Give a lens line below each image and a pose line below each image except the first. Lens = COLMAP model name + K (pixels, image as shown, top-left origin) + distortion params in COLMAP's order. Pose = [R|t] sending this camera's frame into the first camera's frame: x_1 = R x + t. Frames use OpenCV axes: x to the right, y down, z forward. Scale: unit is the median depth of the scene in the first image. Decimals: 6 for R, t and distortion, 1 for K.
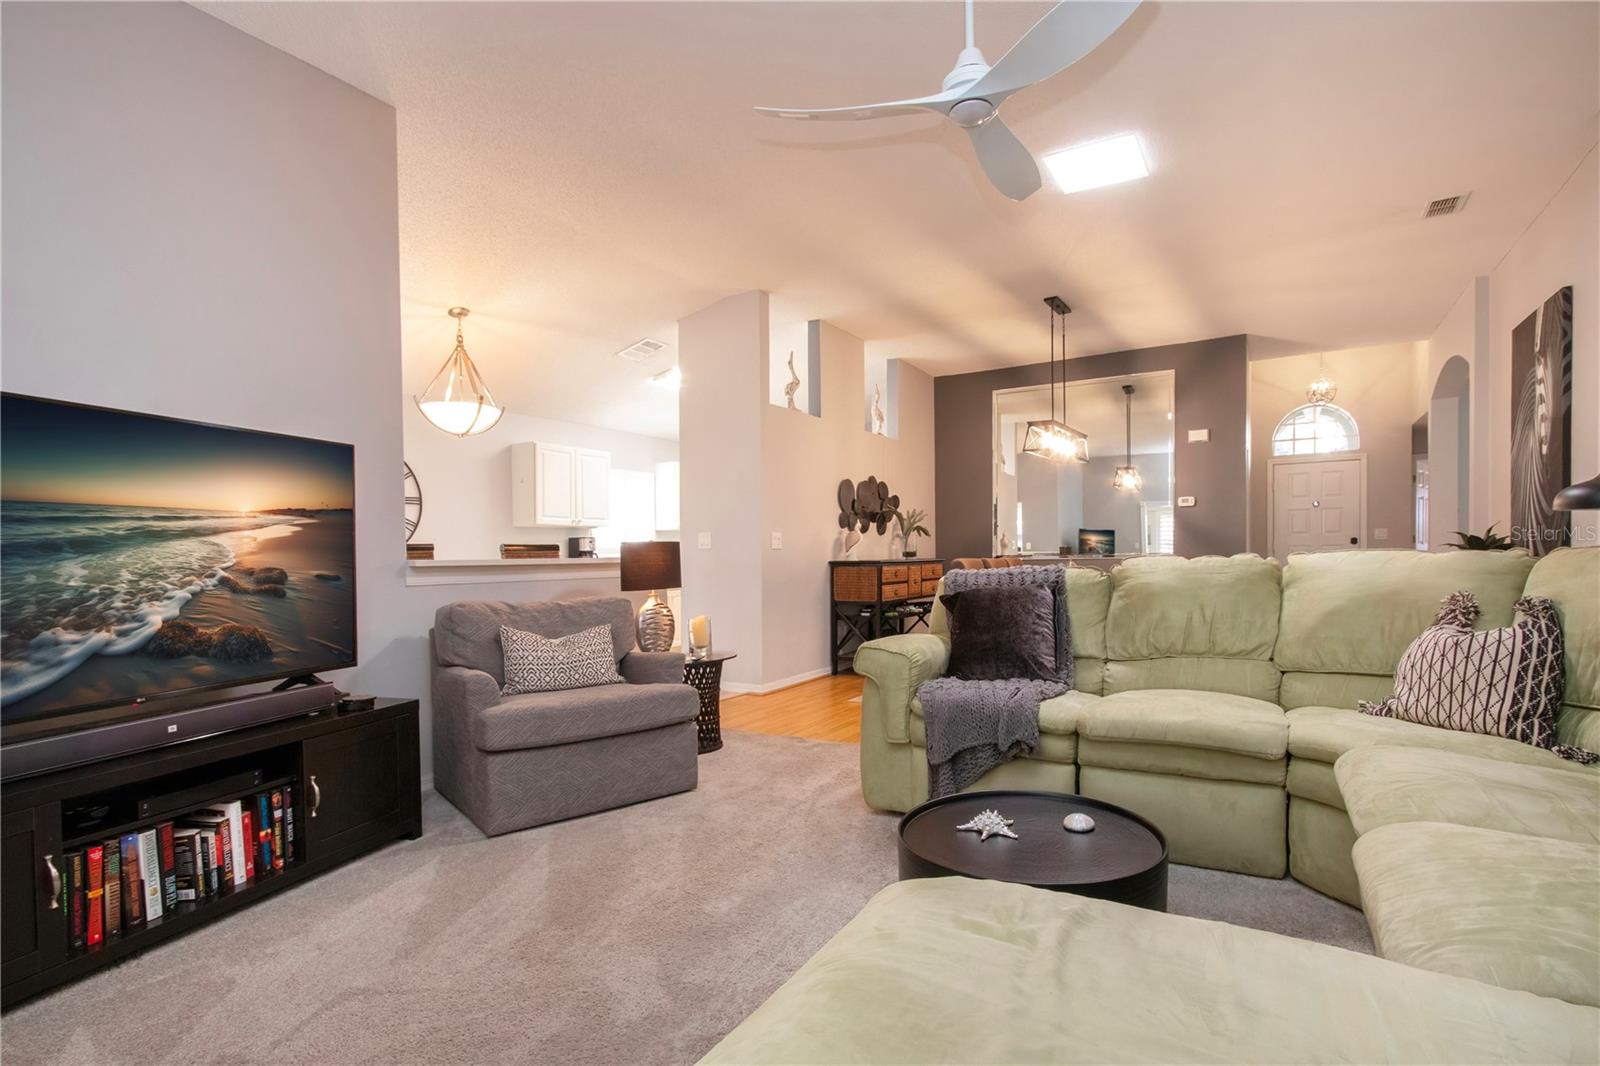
lens RADIAL K [[769.4, 0, 802.8], [0, 769.4, 554.2], [0, 0, 1]] dist [-0.018163, 0.001254]
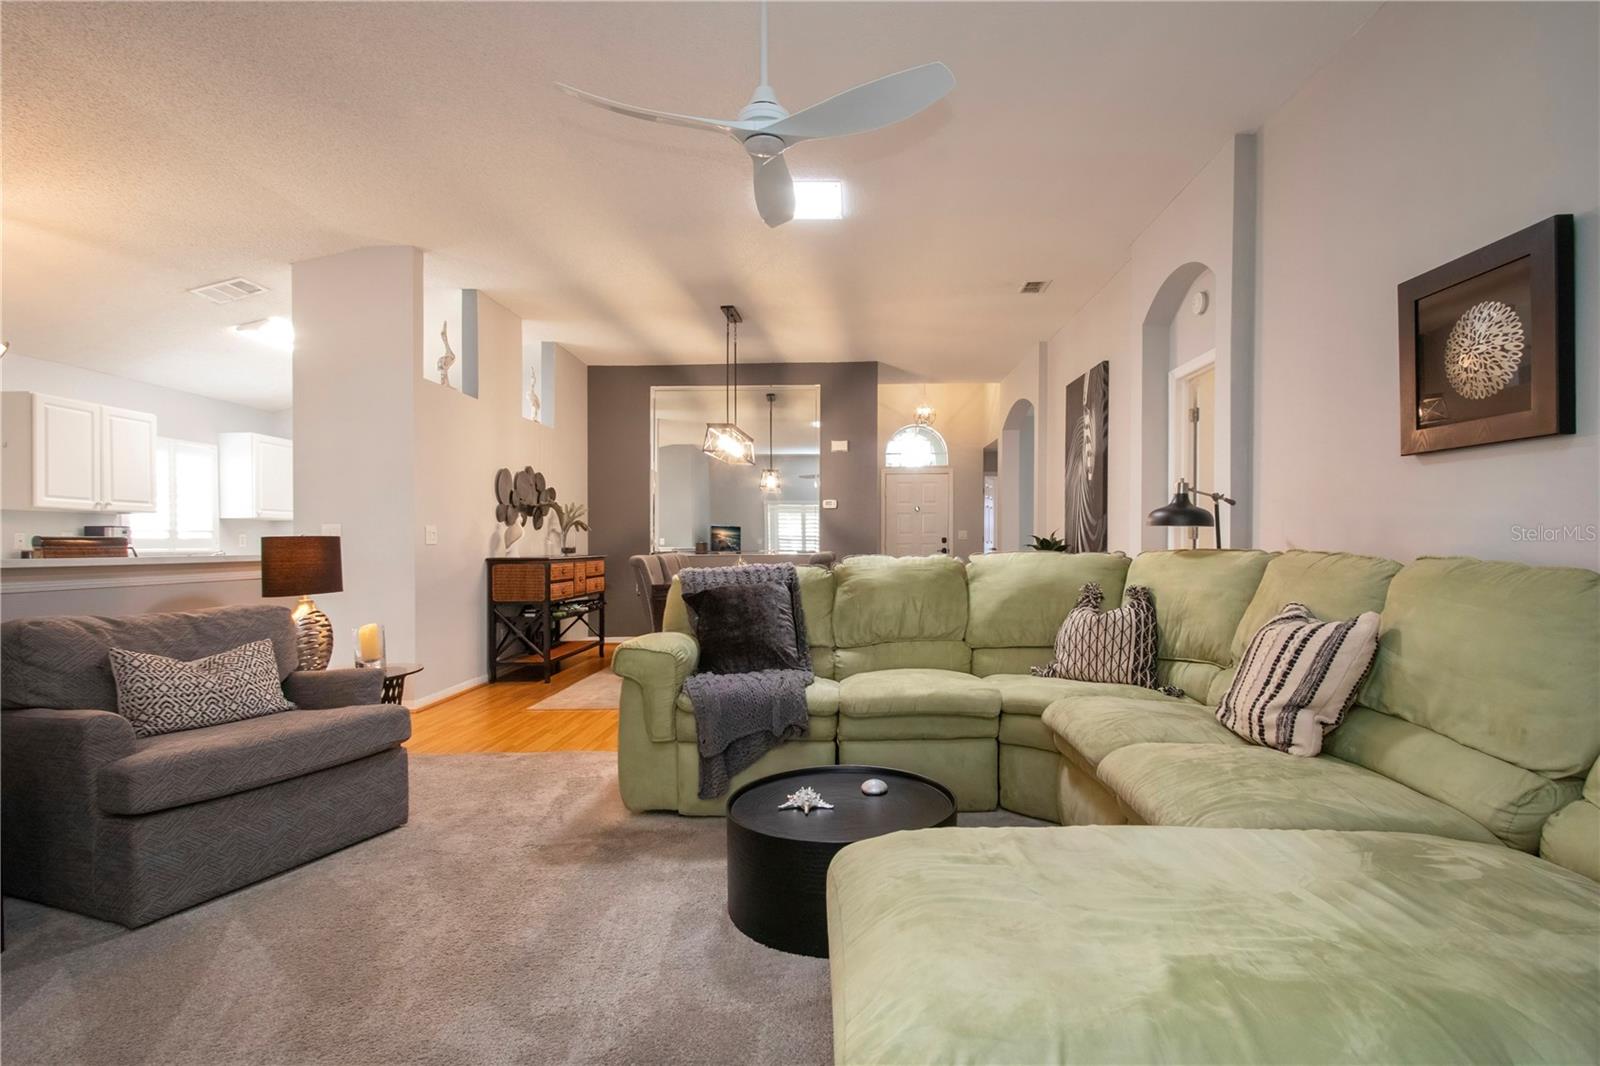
lens RADIAL K [[812.6, 0, 787.1], [0, 812.6, 544.3], [0, 0, 1]] dist [-0.018274, 0.002400]
pose [[0.869148, 0.005508, 0.494521, -0.218308], [-0.004214, 0.999984, -0.003731, -0.008073], [-0.494534, 0.001159, 0.869157, -0.004842]]
